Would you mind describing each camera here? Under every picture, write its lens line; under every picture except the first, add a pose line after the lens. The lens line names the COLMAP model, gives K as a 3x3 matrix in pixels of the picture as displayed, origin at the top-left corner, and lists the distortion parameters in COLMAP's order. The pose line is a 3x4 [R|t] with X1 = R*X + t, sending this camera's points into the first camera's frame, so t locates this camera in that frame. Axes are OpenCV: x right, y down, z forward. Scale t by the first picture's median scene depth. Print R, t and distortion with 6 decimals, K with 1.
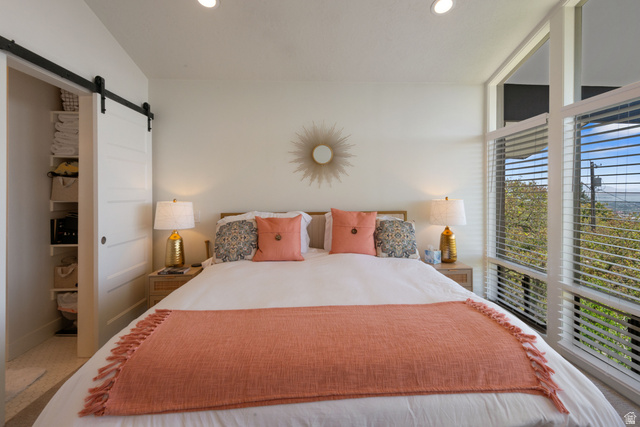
lens RADIAL K [[297.9, 0, 327.2], [0, 297.9, 194.4], [0, 0, 1]] dist [0.022316, -0.001492]
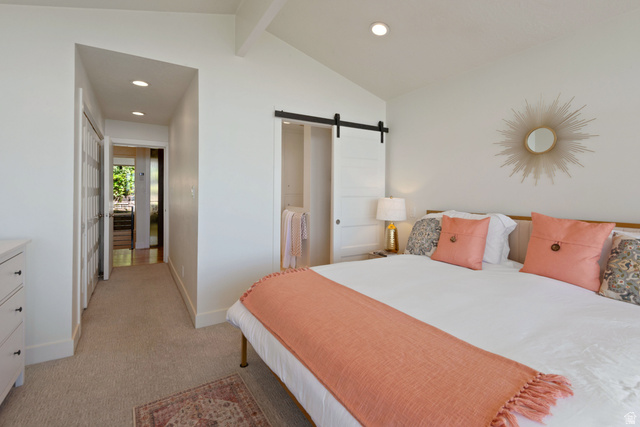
lens RADIAL K [[297.9, 0, 326.8], [0, 297.9, 189.3], [0, 0, 1]] dist [0.022316, -0.001492]
pose [[0.492525, 0.000972, -0.870297, 0.411019], [-0.011037, 0.999926, -0.005129, -0.001521], [0.870228, 0.012131, 0.492500, 0.174620]]
